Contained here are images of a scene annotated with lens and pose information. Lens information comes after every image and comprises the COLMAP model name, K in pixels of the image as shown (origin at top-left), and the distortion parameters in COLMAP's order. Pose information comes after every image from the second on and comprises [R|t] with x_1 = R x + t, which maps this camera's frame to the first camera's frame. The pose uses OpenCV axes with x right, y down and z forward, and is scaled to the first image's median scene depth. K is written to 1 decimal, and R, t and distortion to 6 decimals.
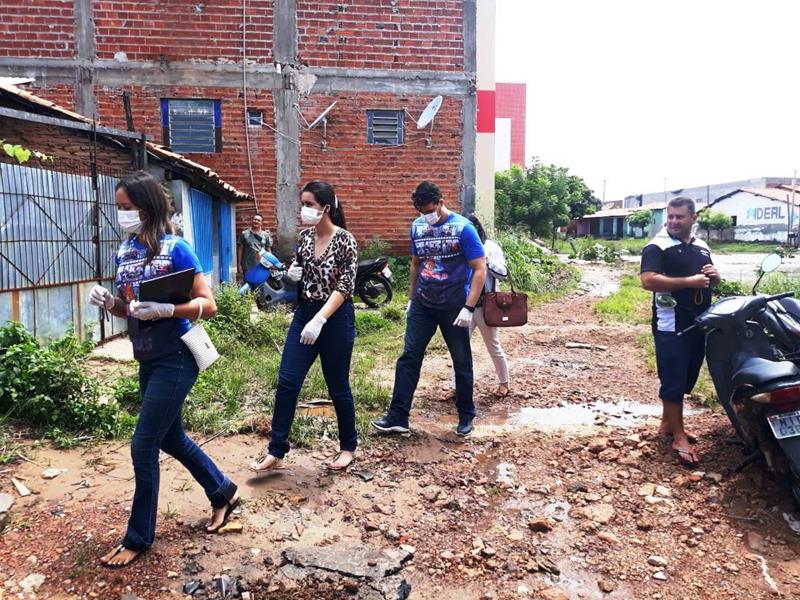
lens RADIAL K [[682.2, 0, 400.0], [0, 682.2, 300.0], [0, 0, 1]] dist [0.020626, -0.047384]
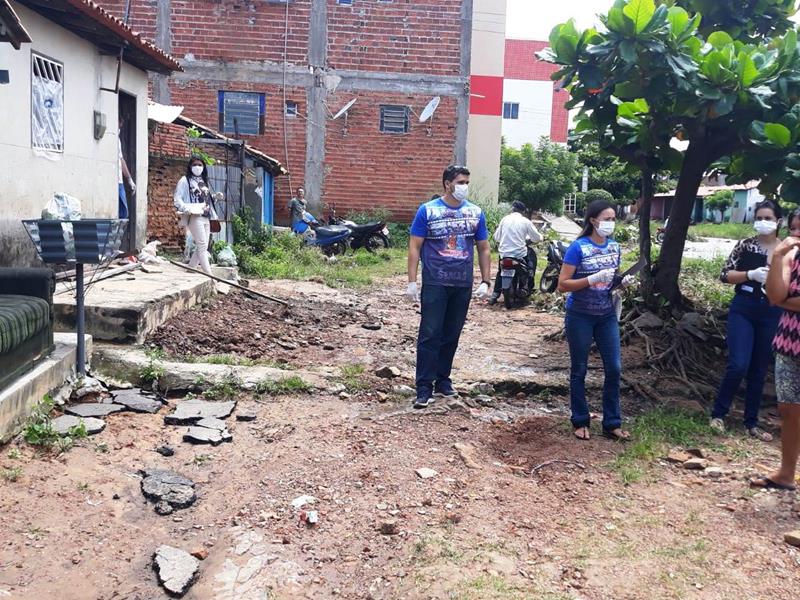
lens RADIAL K [[929.6, 0, 418.1], [0, 929.6, 300.9], [0, 0, 1]] dist [0.062794, -0.010700]
pose [[0.998851, 0.044749, -0.017139, 0.069398], [-0.044676, 0.998991, 0.004612, 0.072534], [0.017328, -0.003841, 0.999842, -0.737624]]
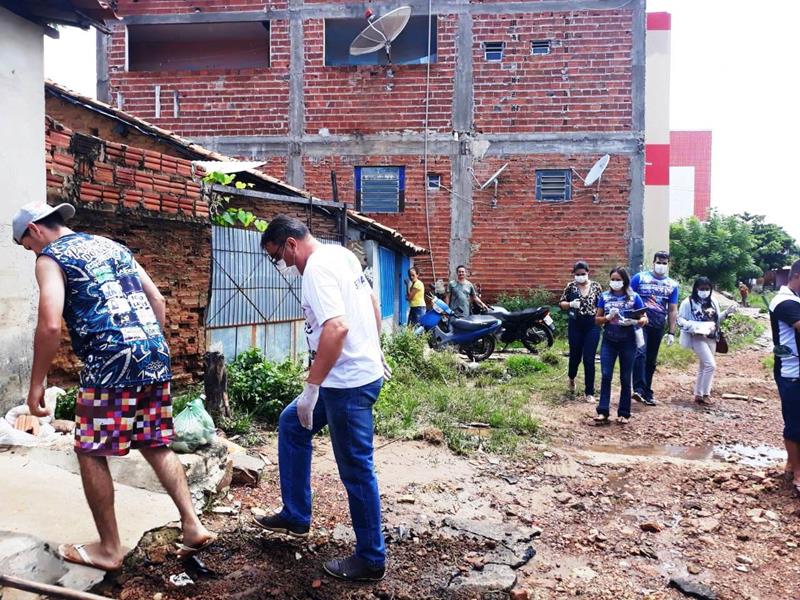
lens RADIAL K [[674.6, 0, 400.0], [0, 674.6, 300.0], [0, 0, 1]] dist [0.118494, -0.294804]
pose [[0.968337, 0.020713, -0.248784, 0.016106], [-0.038213, 0.997106, -0.065720, 0.005128], [0.246703, 0.073146, 0.966327, -0.079013]]
